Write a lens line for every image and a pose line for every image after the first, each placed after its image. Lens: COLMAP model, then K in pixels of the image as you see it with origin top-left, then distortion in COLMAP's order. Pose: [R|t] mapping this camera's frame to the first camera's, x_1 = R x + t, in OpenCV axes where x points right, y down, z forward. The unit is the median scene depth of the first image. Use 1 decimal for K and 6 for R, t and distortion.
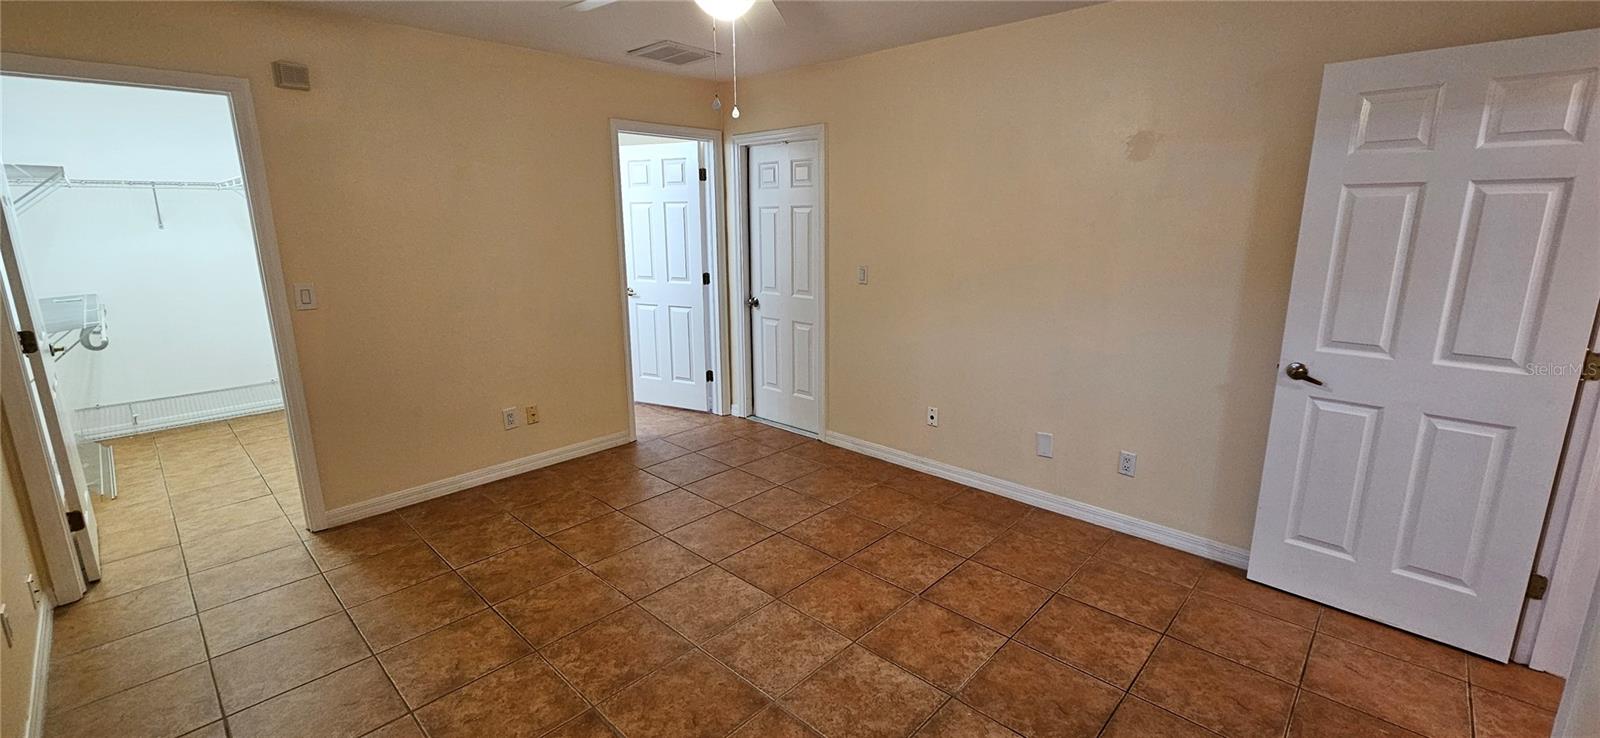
lens RADIAL K [[653.0, 0, 808.7], [0, 653.0, 366.7], [0, 0, 1]] dist [0.000125, 0.000364]
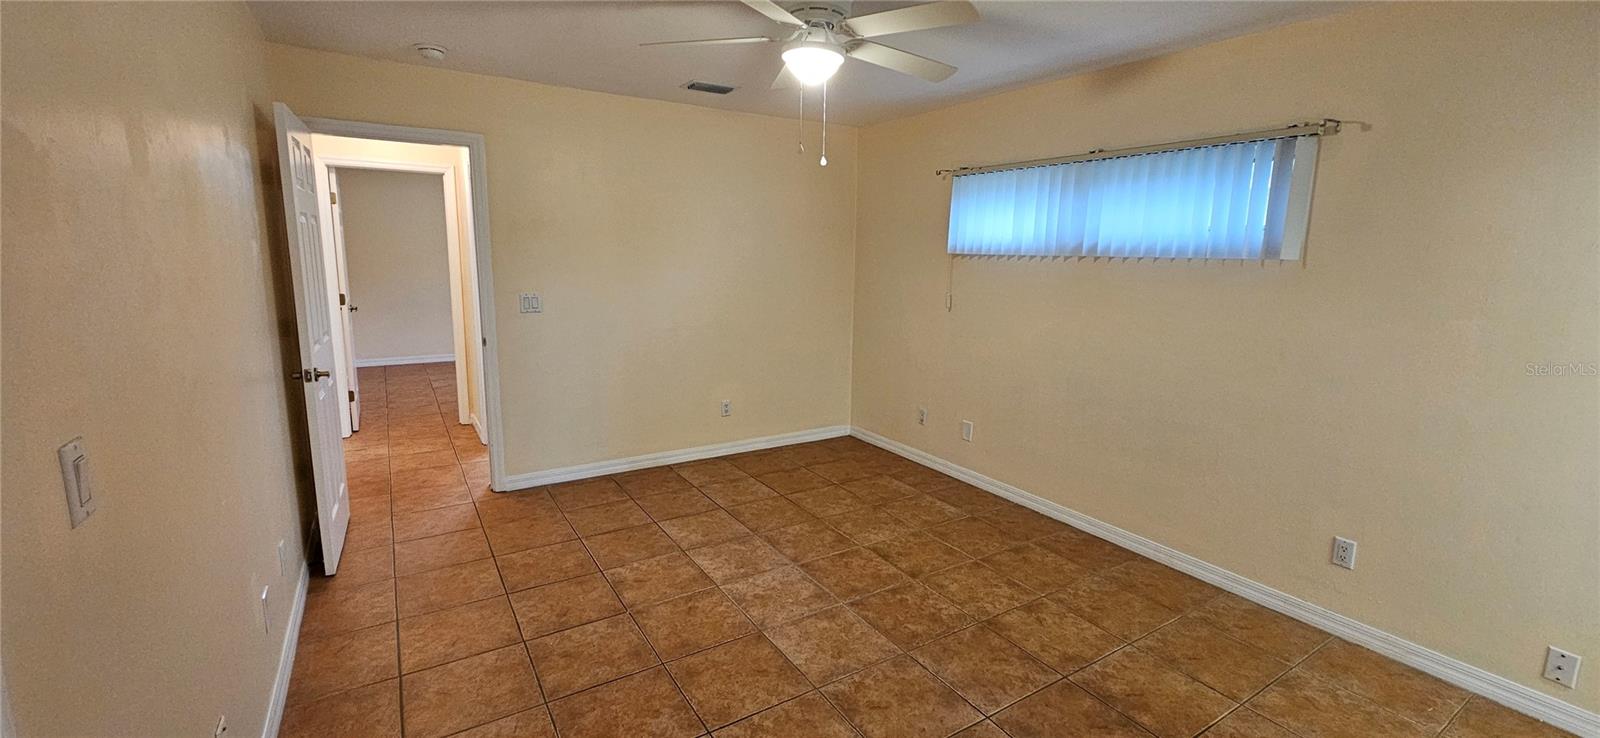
lens RADIAL K [[653.0, 0, 811.3], [0, 653.0, 359.3], [0, 0, 1]] dist [0.000125, 0.000364]
pose [[-0.970479, -0.055902, 0.234617, -0.298033], [0.037609, 0.925792, 0.376157, -0.351670], [-0.238235, 0.373876, -0.896360, 1.544250]]
